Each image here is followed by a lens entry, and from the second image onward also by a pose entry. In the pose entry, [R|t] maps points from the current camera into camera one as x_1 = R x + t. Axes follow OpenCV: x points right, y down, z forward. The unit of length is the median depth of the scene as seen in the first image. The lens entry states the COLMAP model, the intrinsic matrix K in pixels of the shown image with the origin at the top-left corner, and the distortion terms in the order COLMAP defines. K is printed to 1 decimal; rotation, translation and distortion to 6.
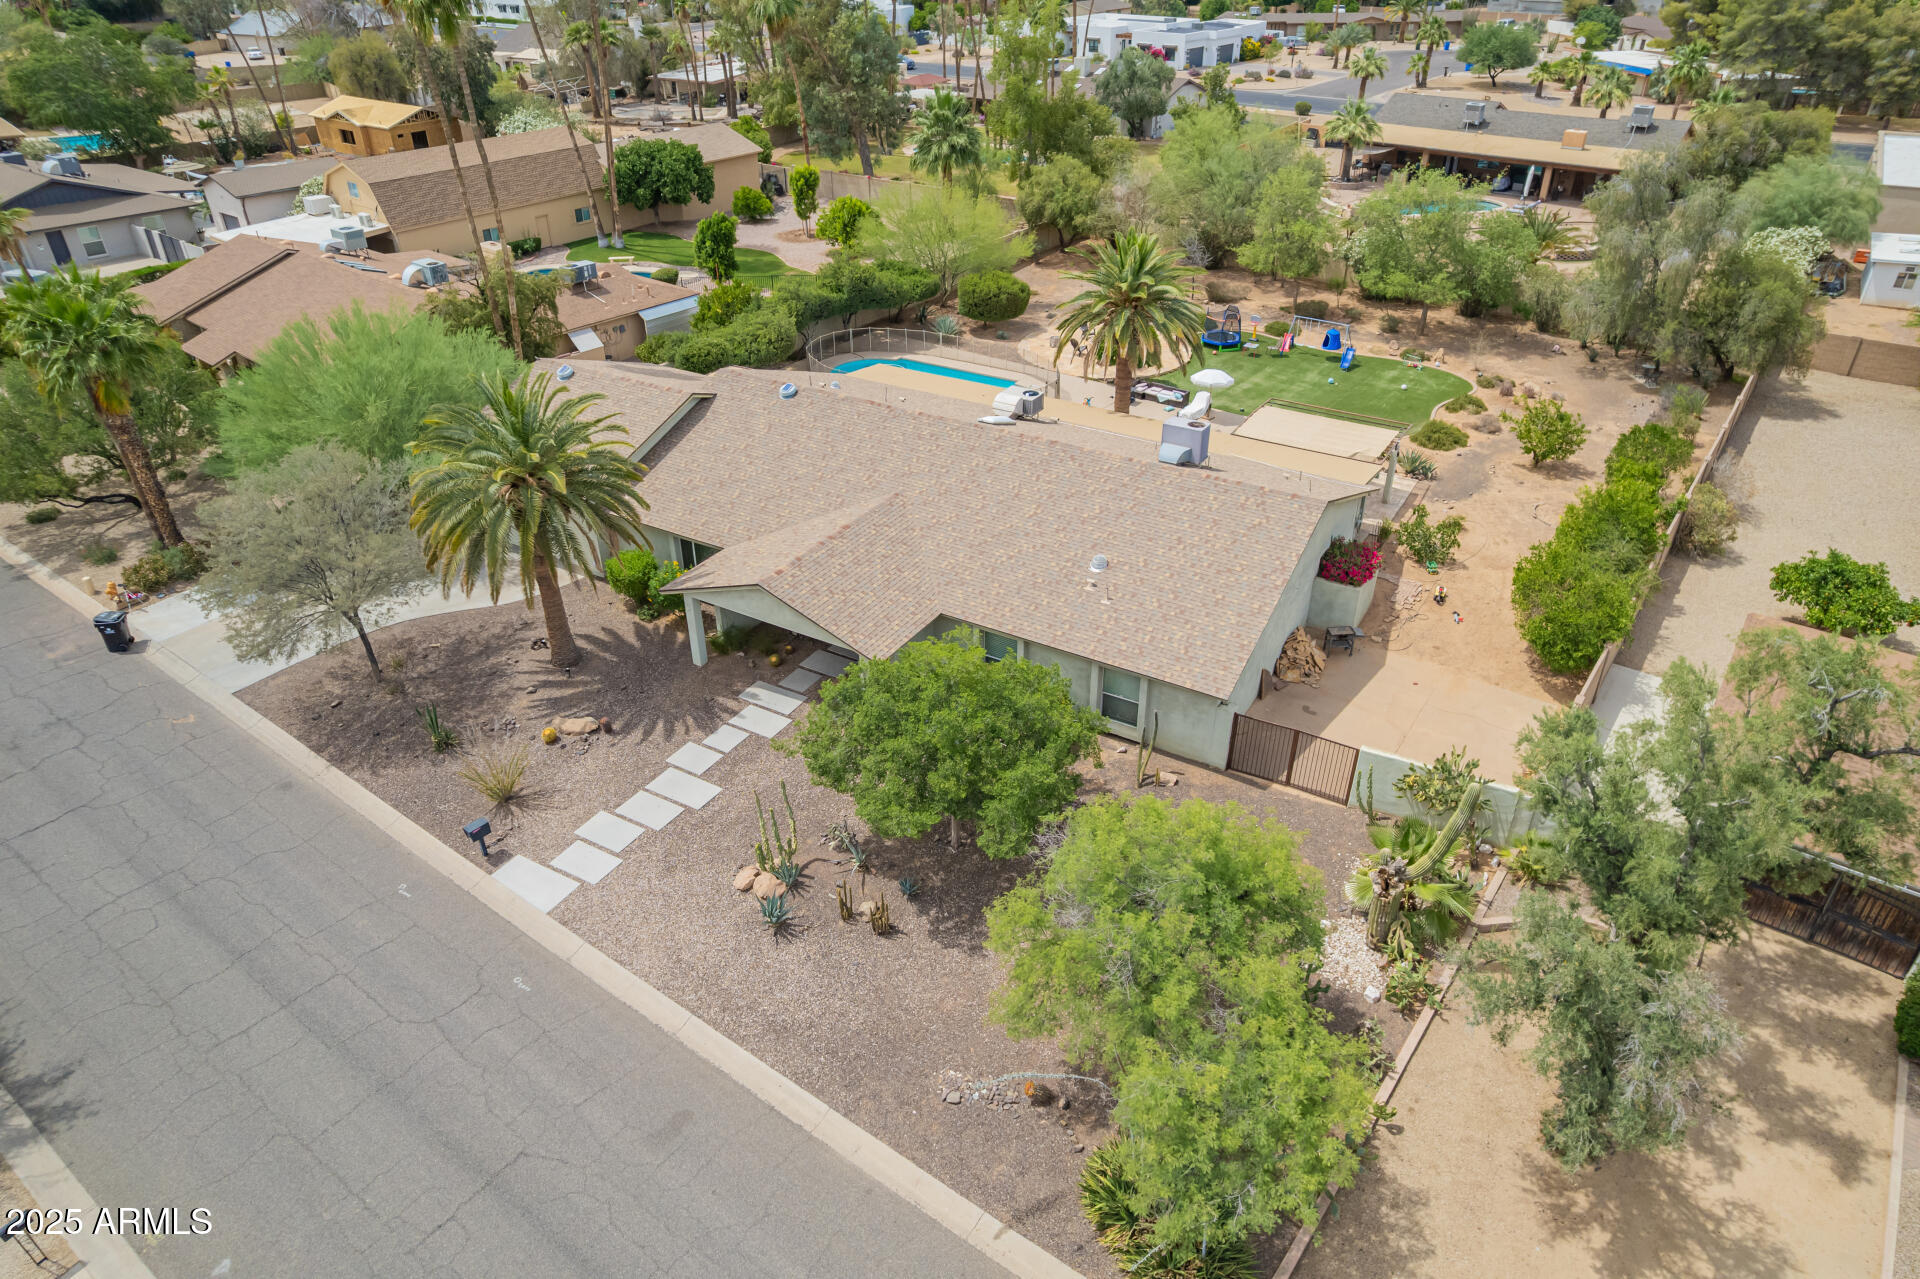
lens RADIAL K [[1231.3, 0, 964.5], [0, 1231.3, 648.7], [0, 0, 1]] dist [-0.075579, 0.068630]
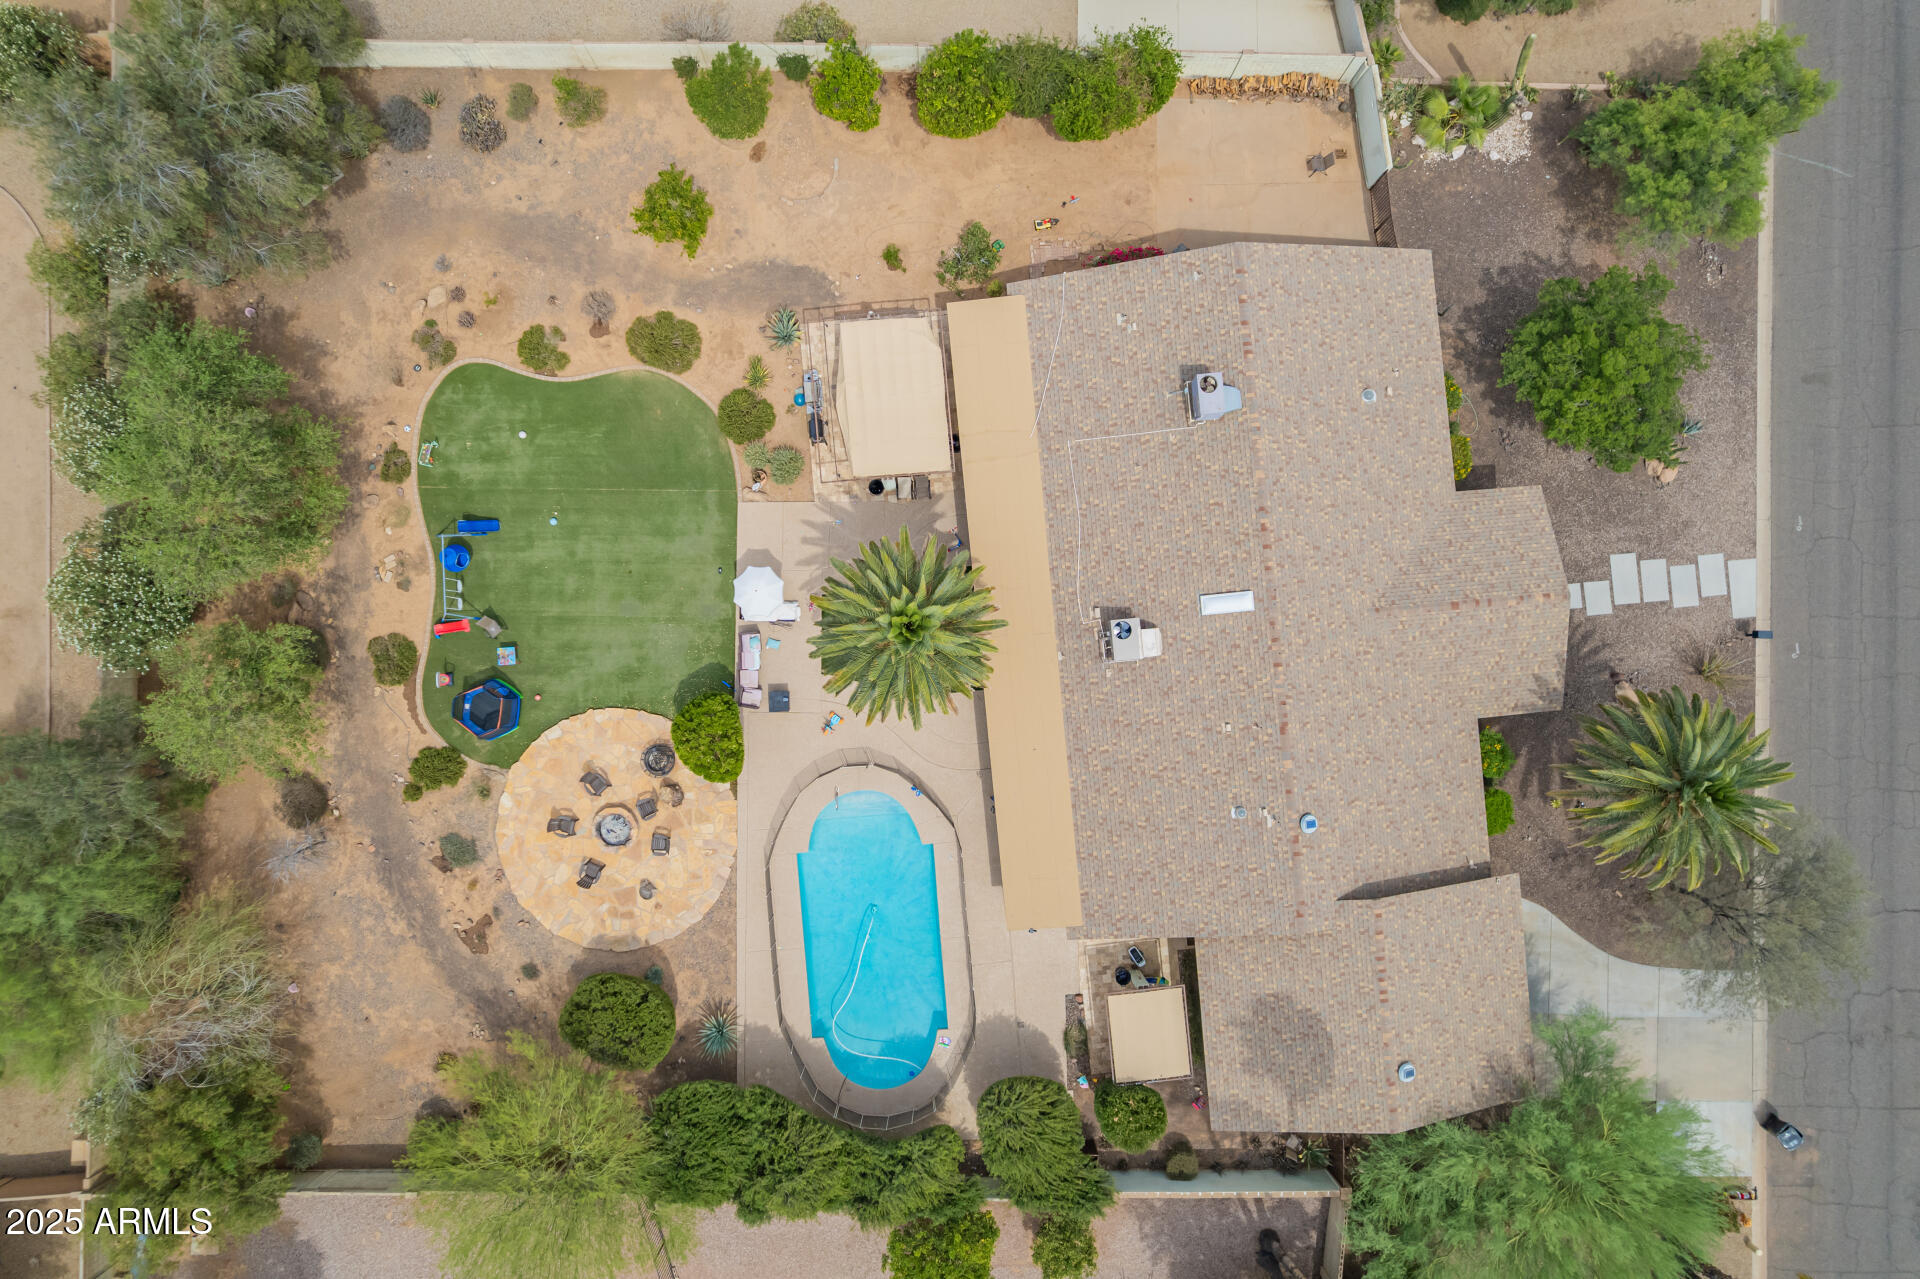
lens RADIAL K [[1261.1, 0, 960.0], [0, 1261.1, 639.5], [0, 0, 1]] dist [-0.069555, 0.060047]
pose [[-0.588542, -0.808418, 0.008861, 0.123186], [0.419301, -0.295850, 0.858289, -1.174675], [-0.691235, 0.508854, 0.513091, 0.670818]]
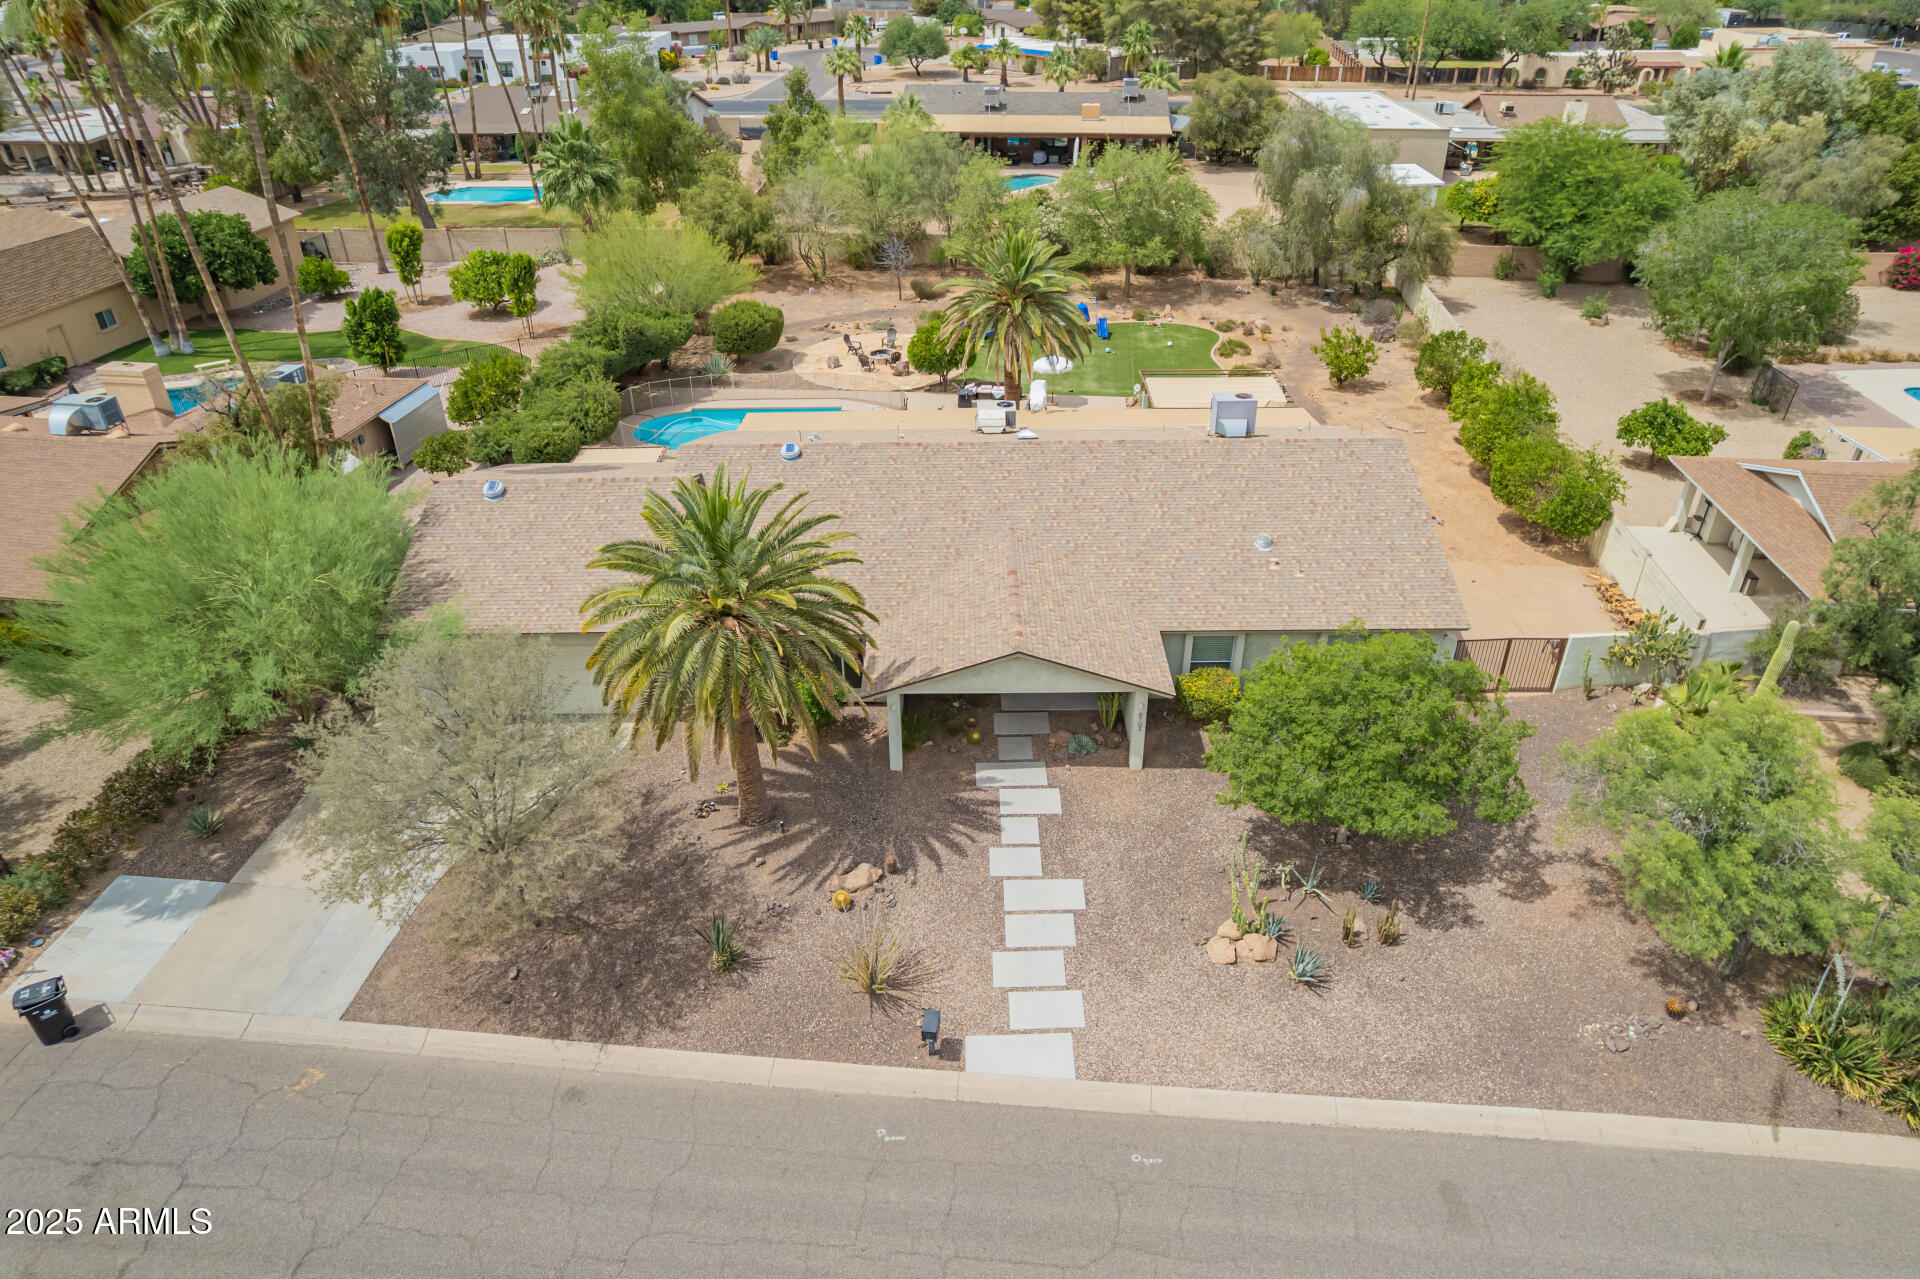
lens RADIAL K [[1231.3, 0, 964.5], [0, 1231.3, 648.7], [0, 0, 1]] dist [-0.075579, 0.068630]
pose [[0.855325, -0.274355, 0.439487, -0.496137], [0.278371, 0.958794, 0.056777, -0.097159], [-0.436955, 0.073778, 0.896453, 0.181926]]
